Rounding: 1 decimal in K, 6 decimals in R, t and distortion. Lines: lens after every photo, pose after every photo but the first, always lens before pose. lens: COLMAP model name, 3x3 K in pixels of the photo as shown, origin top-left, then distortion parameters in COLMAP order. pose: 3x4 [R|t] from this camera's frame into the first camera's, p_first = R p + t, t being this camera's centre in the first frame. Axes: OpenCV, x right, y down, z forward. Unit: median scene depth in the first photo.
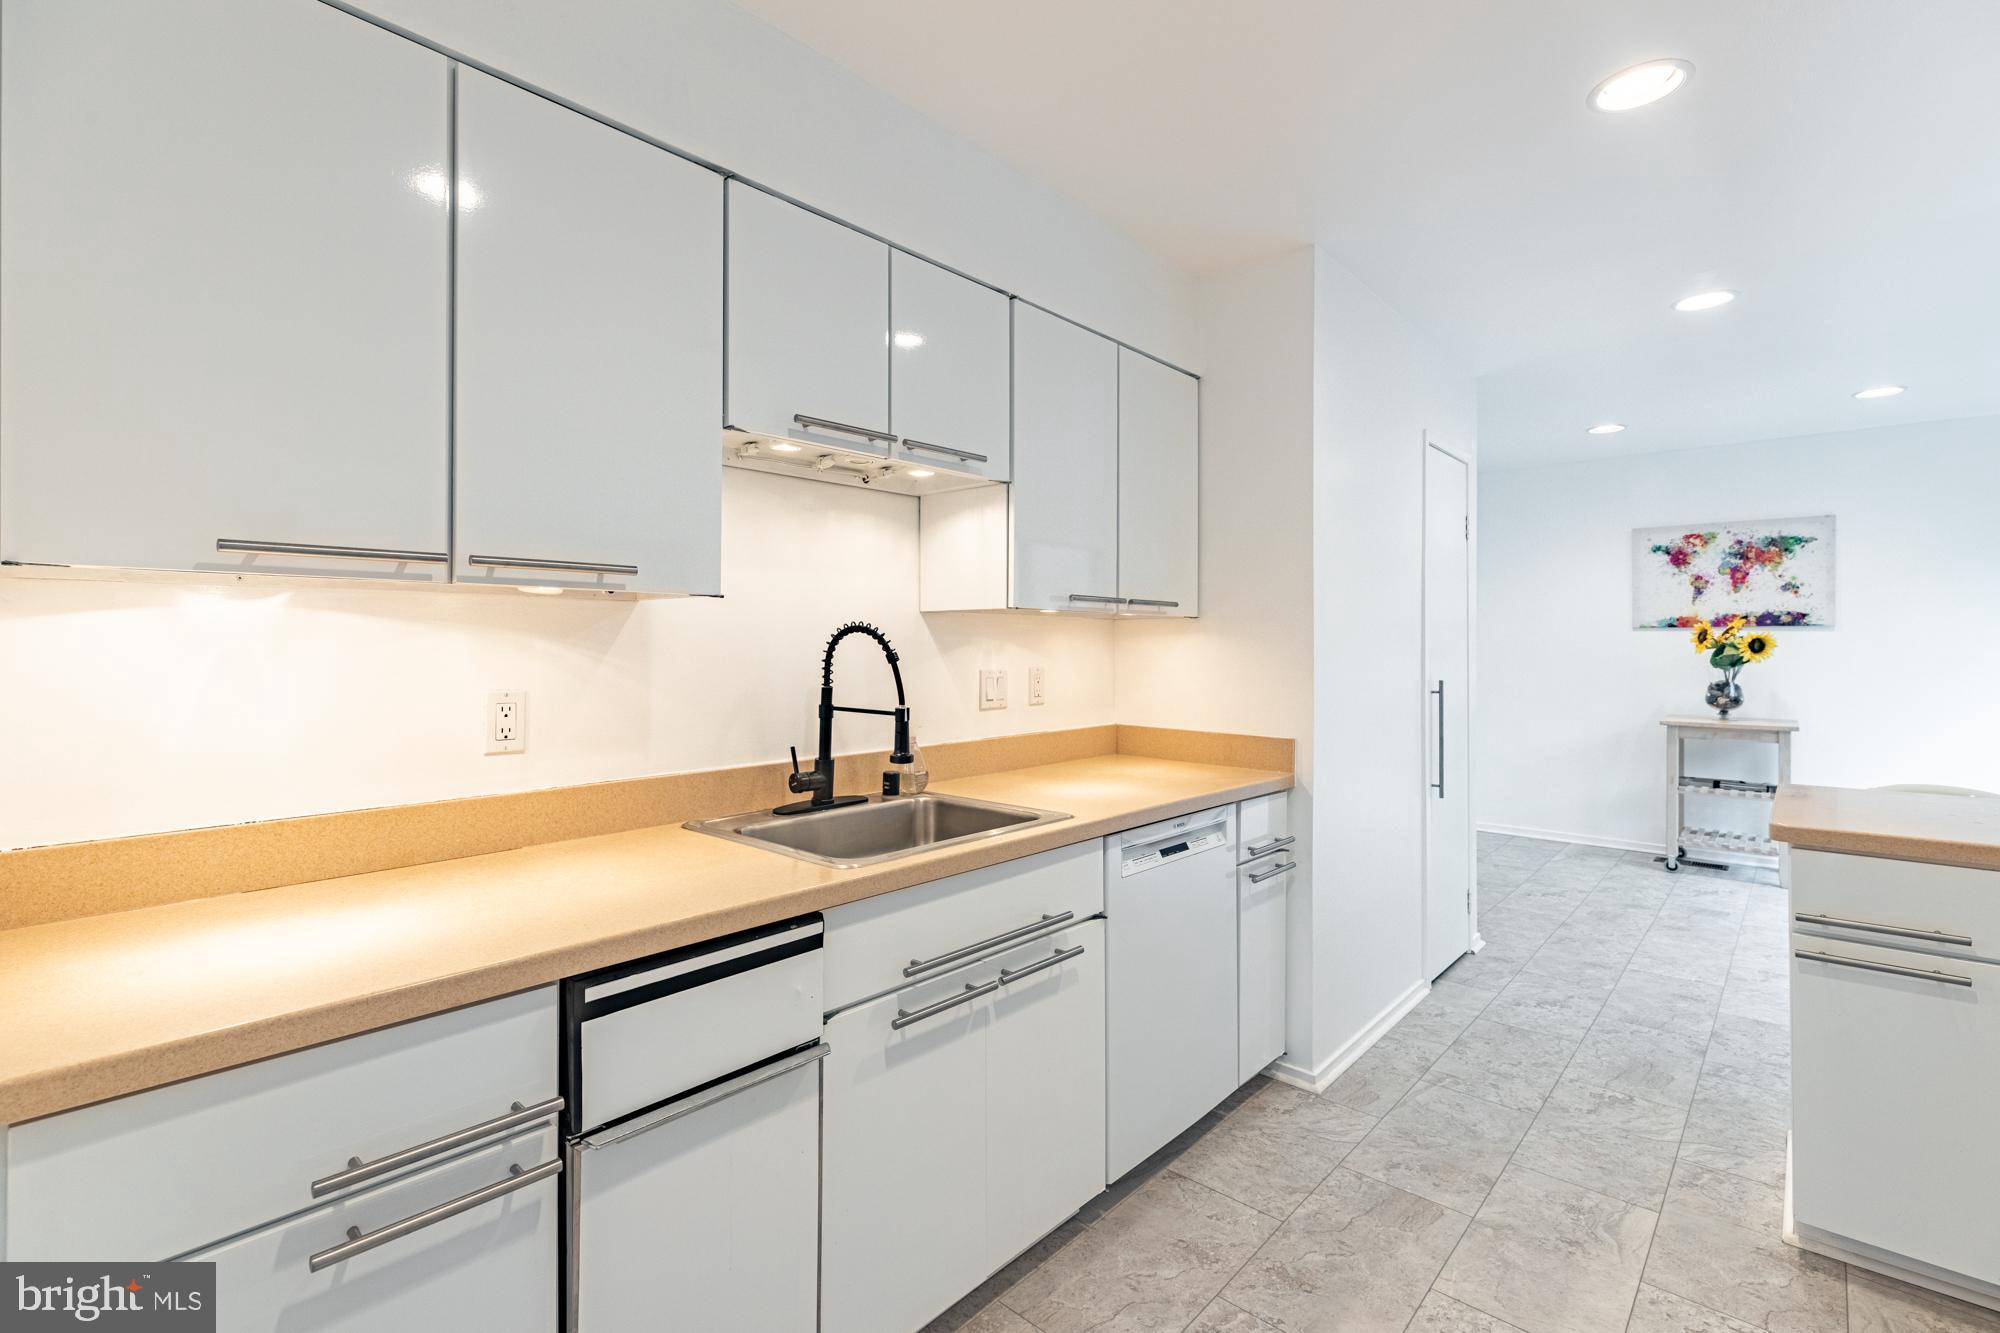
lens RADIAL K [[892.7, 0, 998.0], [0, 892.7, 648.3], [0, 0, 1]] dist [0.003456, -0.002332]
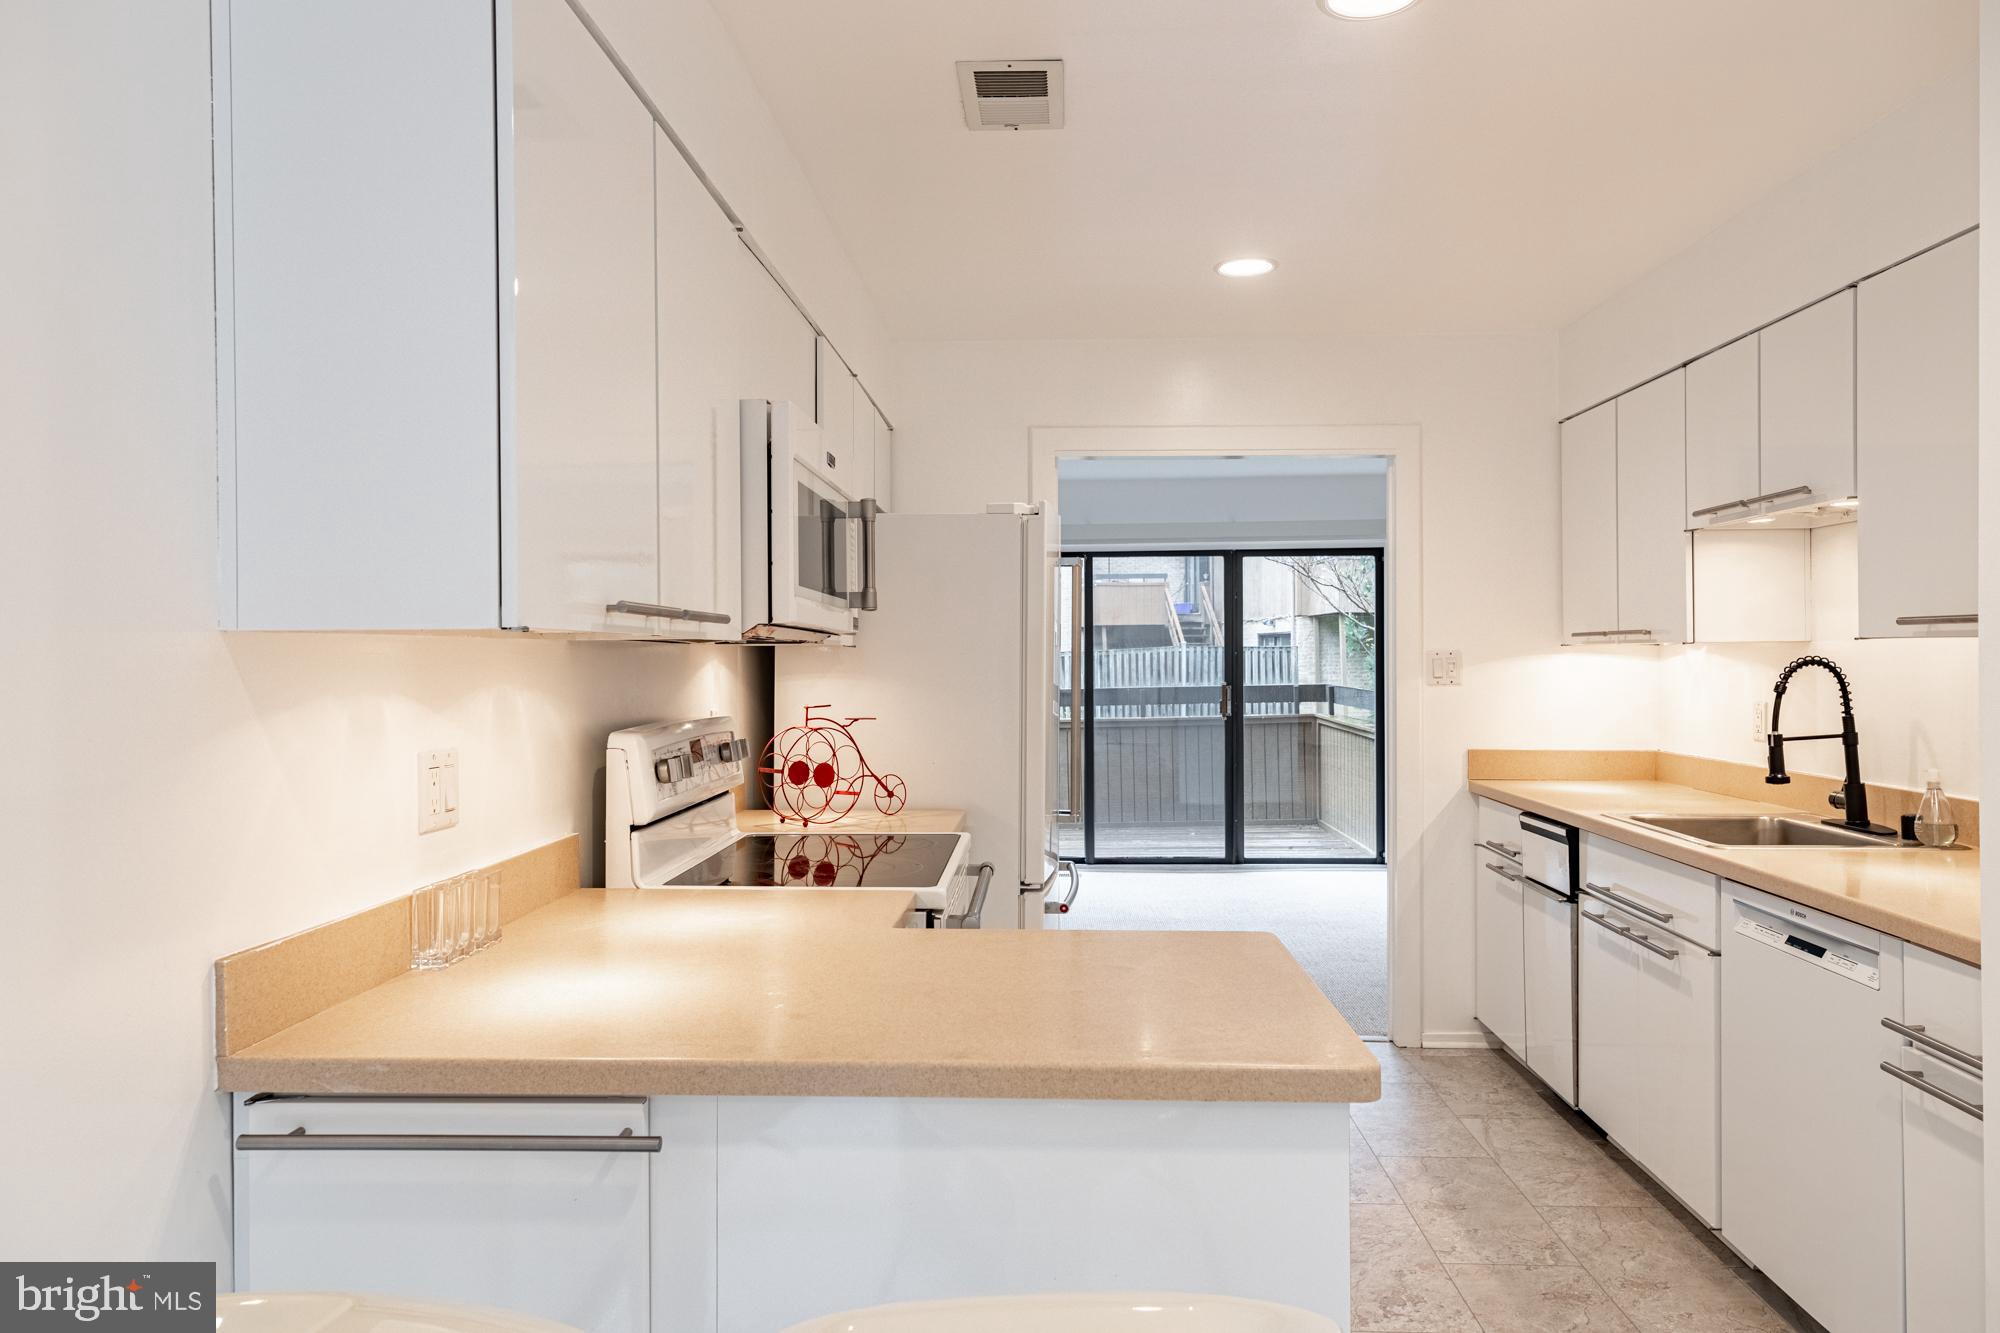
lens RADIAL K [[1275.9, 0, 987.3], [0, 1275.9, 663.2], [0, 0, 1]] dist [0.018059, -0.003198]
pose [[-0.768838, 0.010275, -0.639361, 1.504571], [0.006187, 0.999944, 0.008629, -0.036276], [0.639413, 0.002679, -0.768858, 1.443074]]
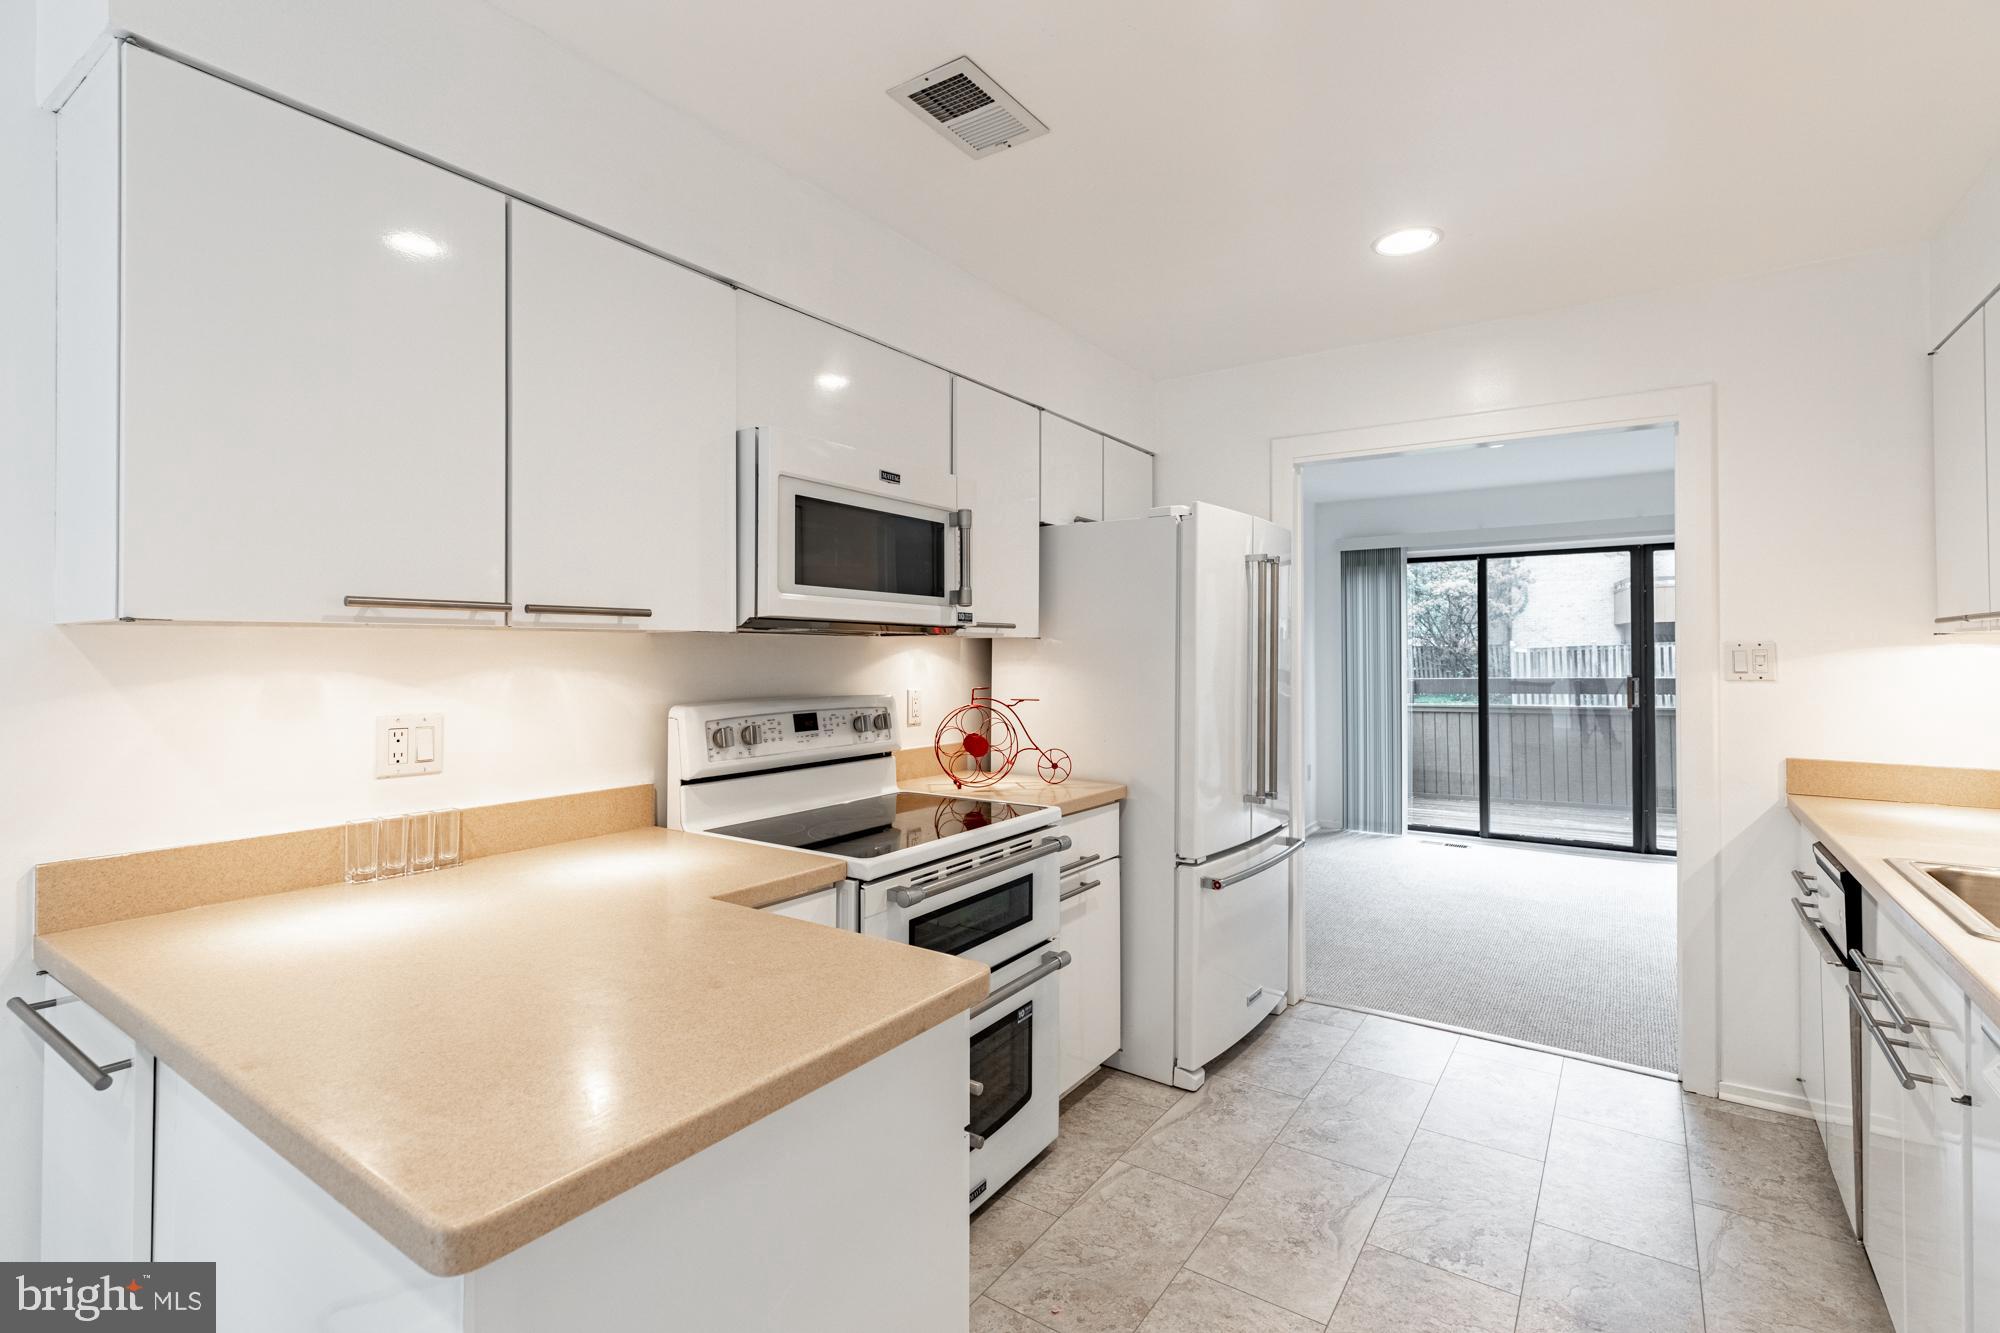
lens RADIAL K [[892.7, 0, 1018.1], [0, 892.7, 646.8], [0, 0, 1]] dist [0.003456, -0.002332]
pose [[-0.989758, 0.005248, -0.142659, 0.808547], [0.005821, 0.999977, -0.003596, -0.027408], [0.142637, -0.004390, -0.989765, 1.407683]]
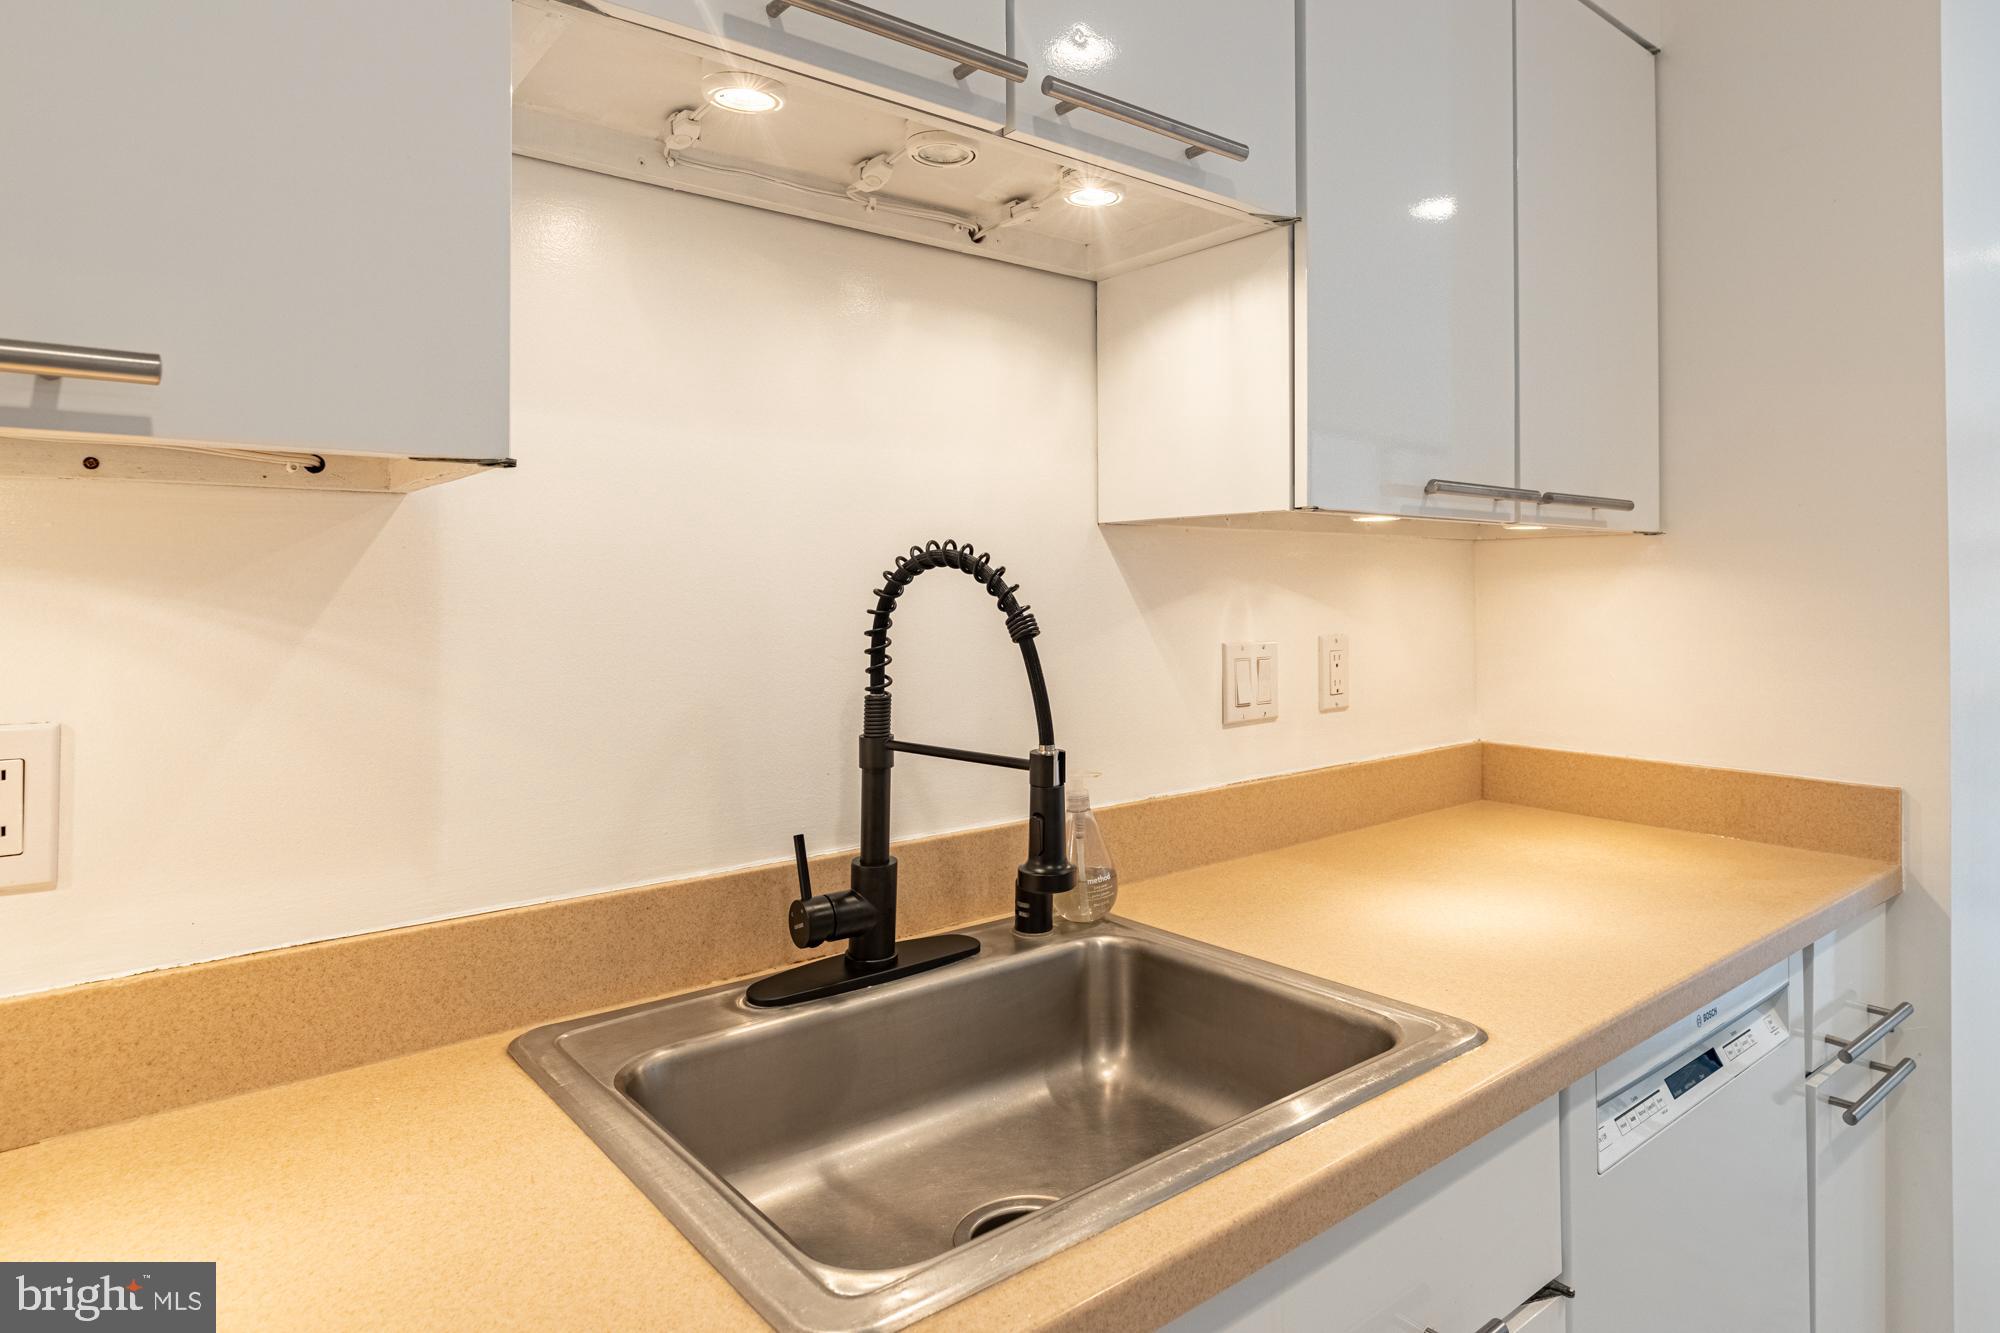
lens RADIAL K [[1156.9, 0, 1097.9], [0, 1156.9, 586.3], [0, 0, 1]] dist [0.014600, -0.004679]
pose [[0.994745, -0.006881, -0.102154, -0.027441], [0.006360, 0.999965, -0.005429, -0.004644], [0.102188, 0.004751, 0.994754, 0.431034]]
